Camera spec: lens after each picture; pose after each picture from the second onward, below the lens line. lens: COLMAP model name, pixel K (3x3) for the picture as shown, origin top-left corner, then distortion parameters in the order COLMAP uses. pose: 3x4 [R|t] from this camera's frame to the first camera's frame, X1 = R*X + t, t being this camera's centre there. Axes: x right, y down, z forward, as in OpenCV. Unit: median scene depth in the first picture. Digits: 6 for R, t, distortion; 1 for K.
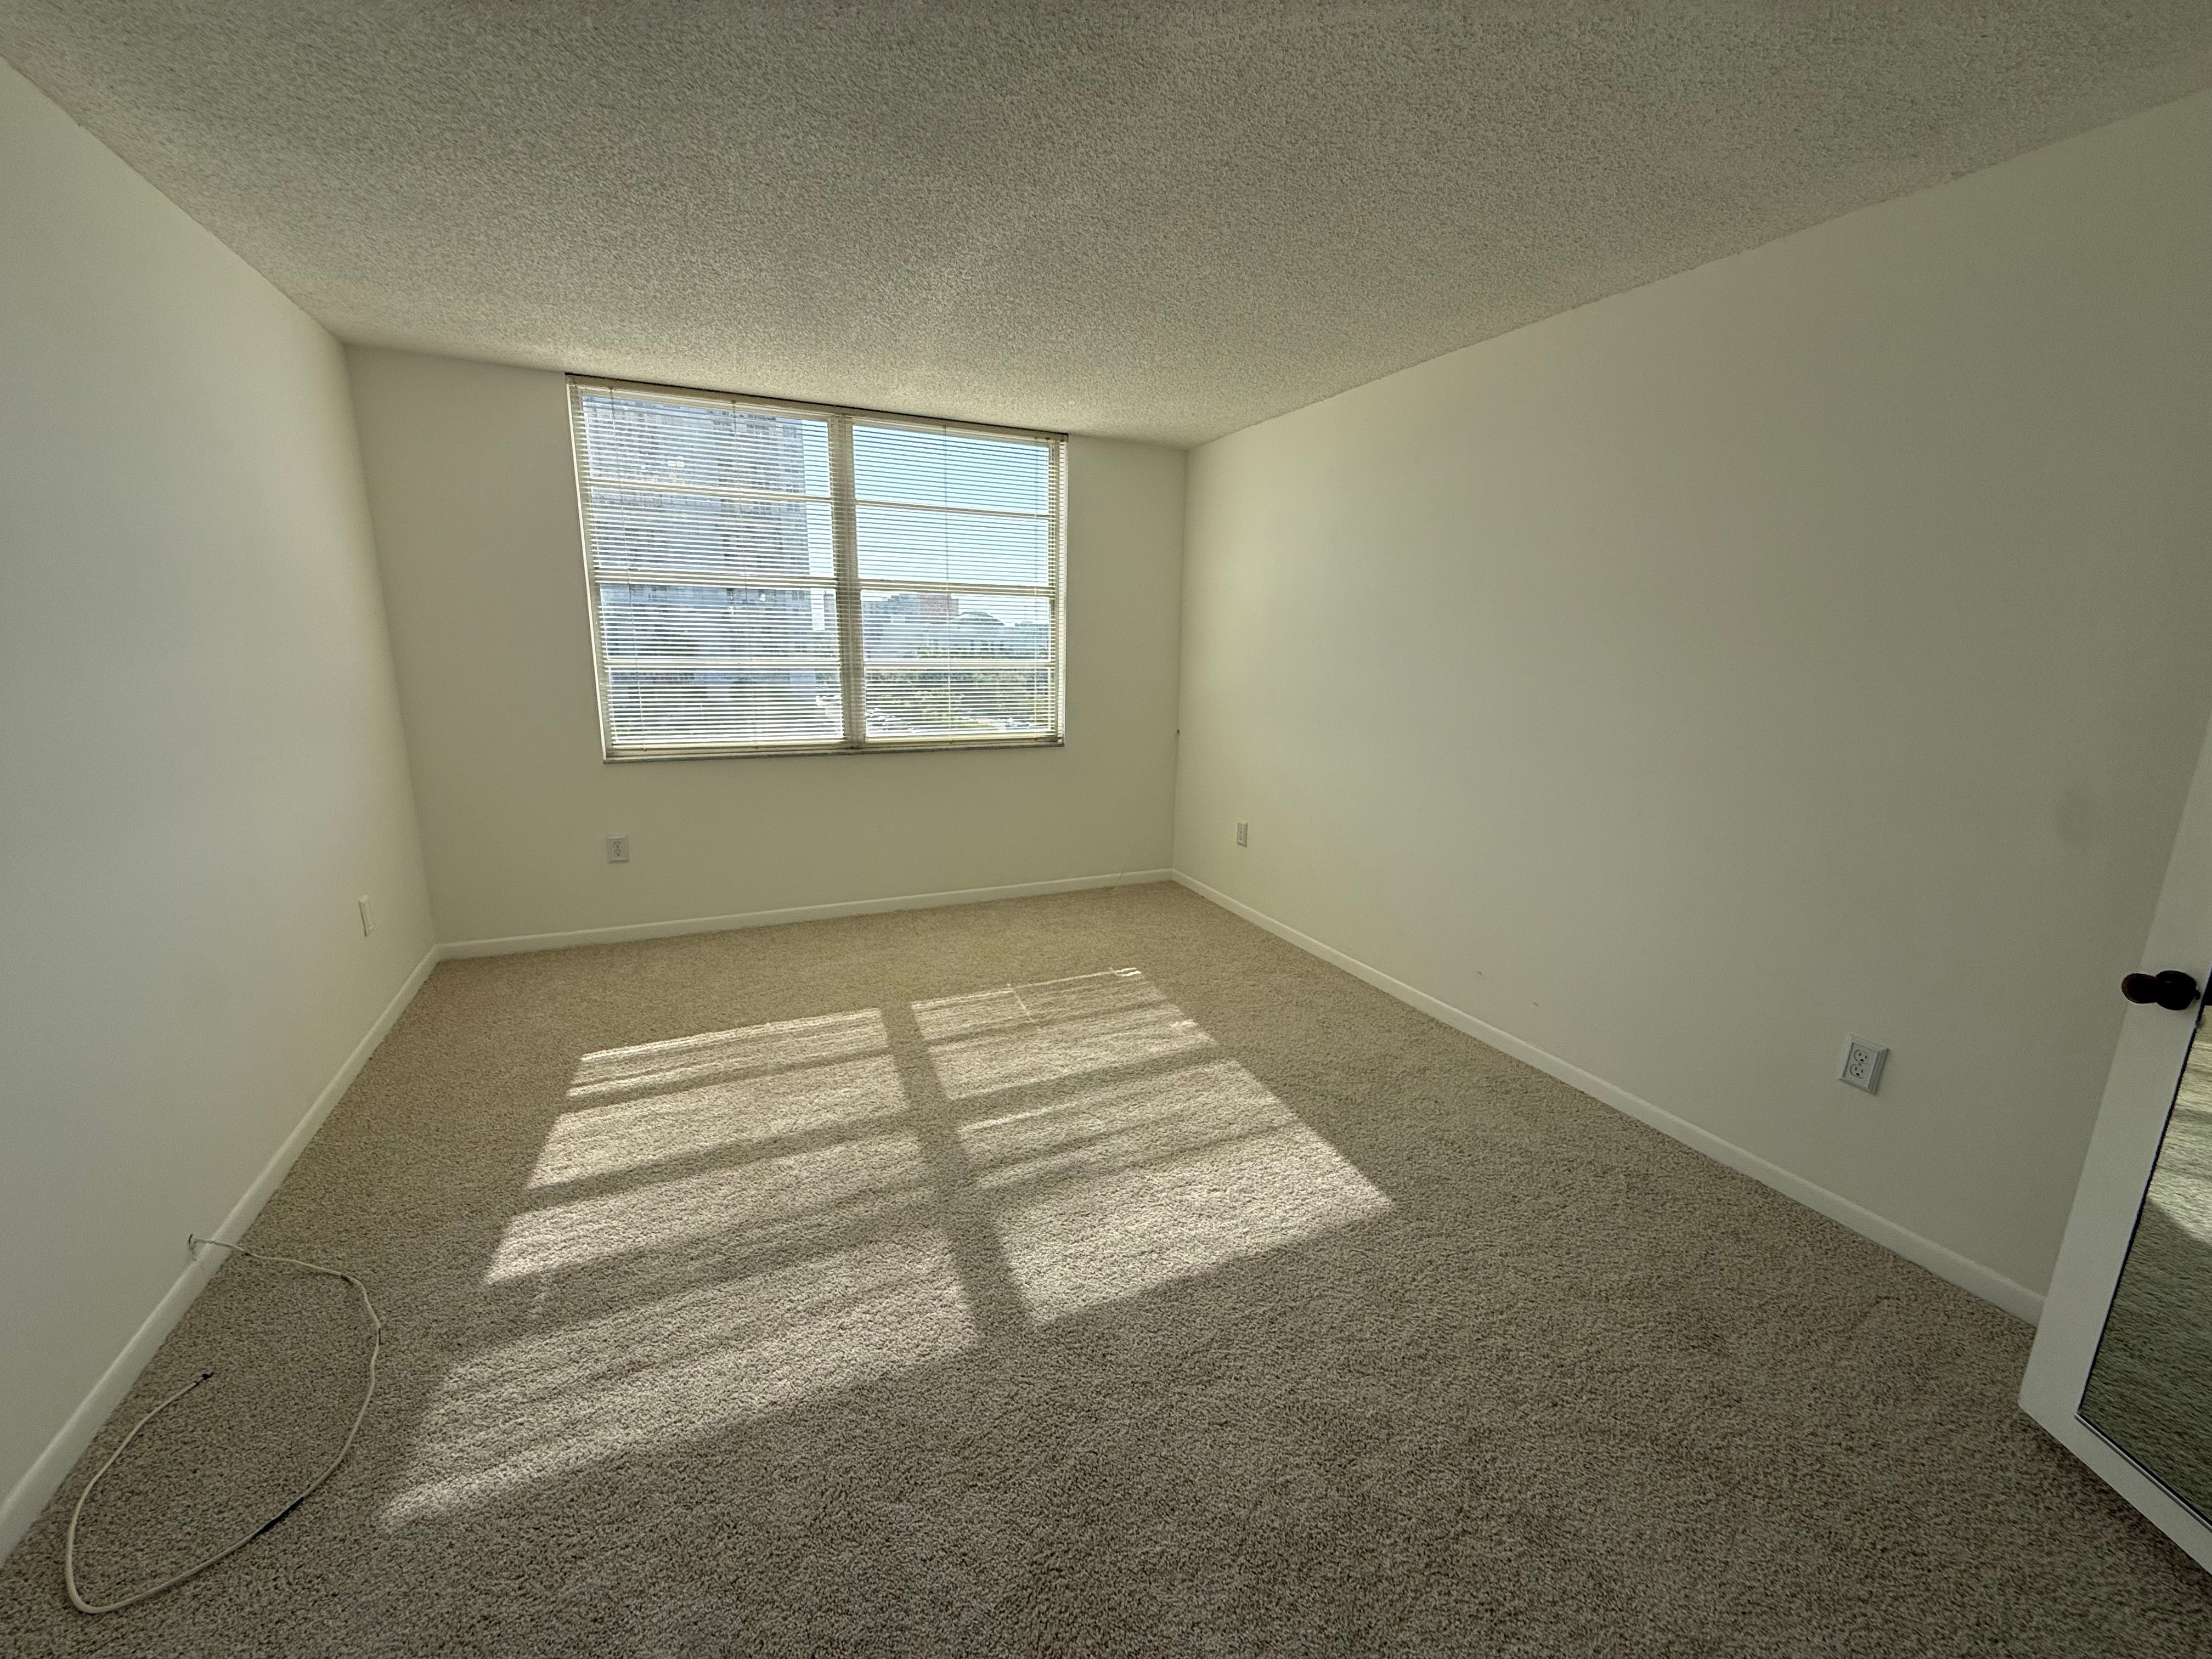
lens RADIAL K [[876.5, 0, 1102.1], [0, 876.5, 830.6], [0, 0, 1]] dist [0.000593, -0.000113]
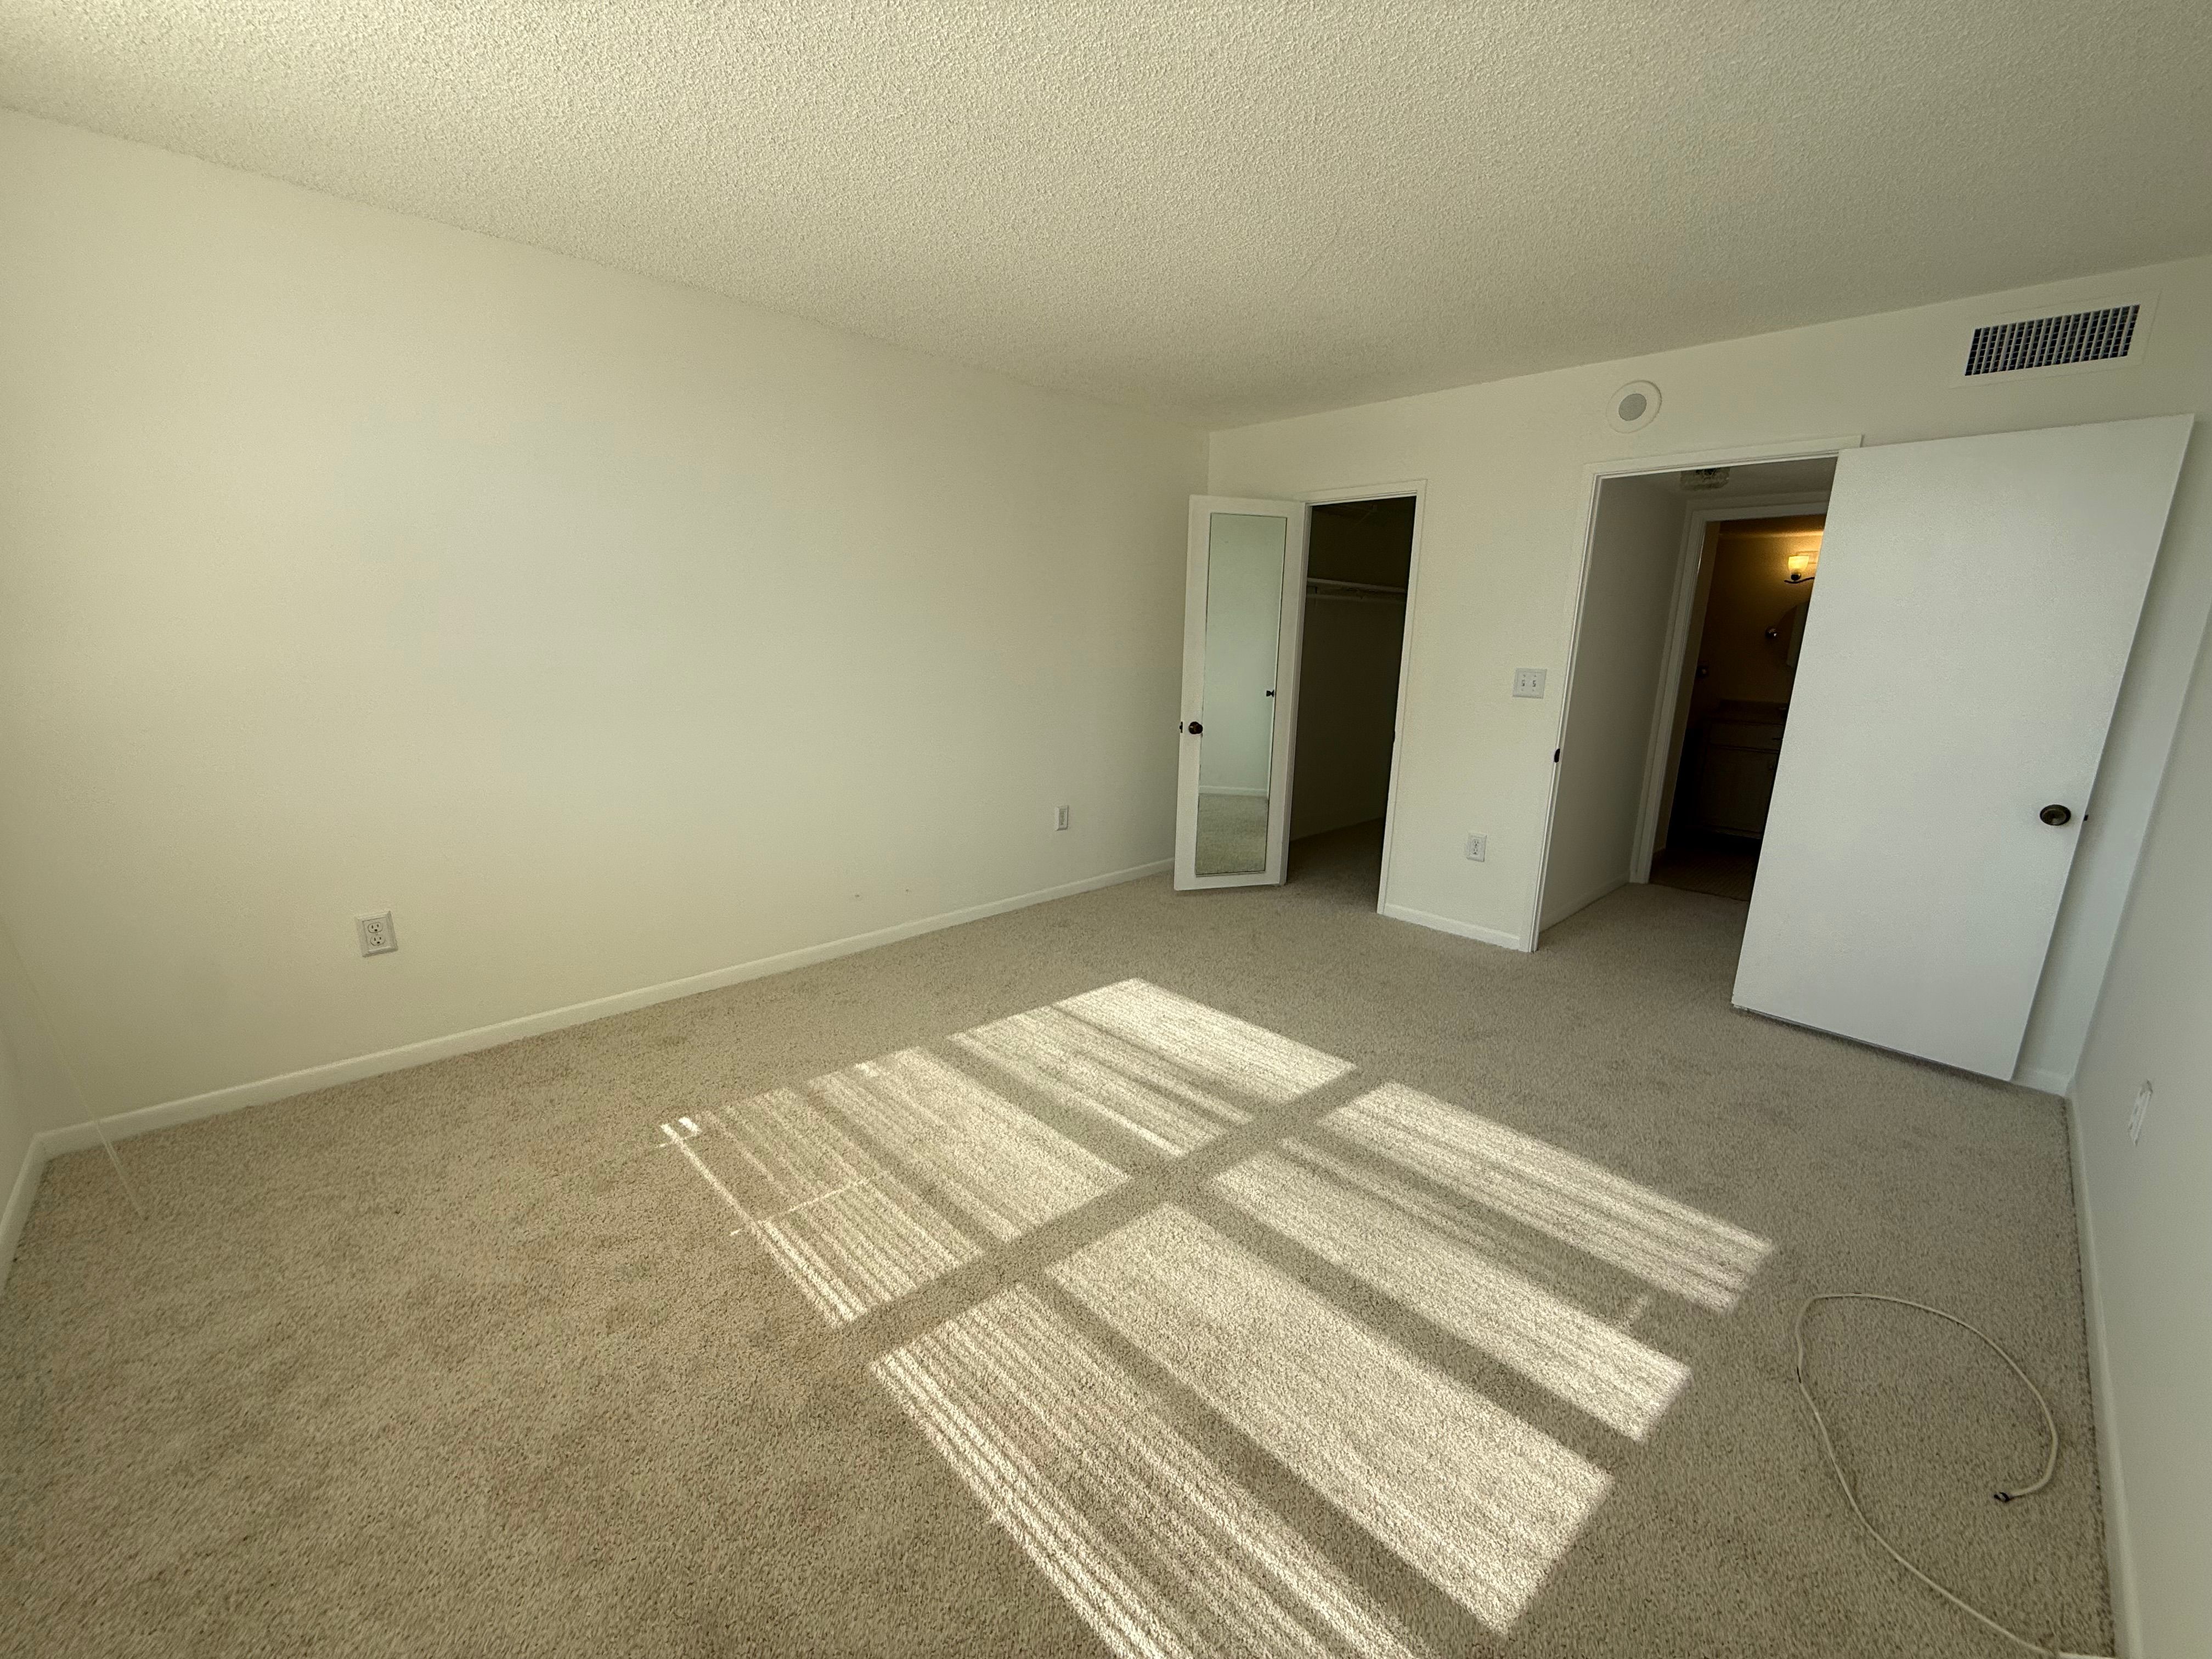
lens RADIAL K [[876.5, 0, 1101.2], [0, 876.5, 829.8], [0, 0, 1]] dist [0.000593, -0.000113]
pose [[-0.328435, -0.231911, 0.915613, -0.855595], [0.176388, 0.937275, 0.300669, -0.253764], [-0.927910, 0.260254, -0.266928, 1.181700]]
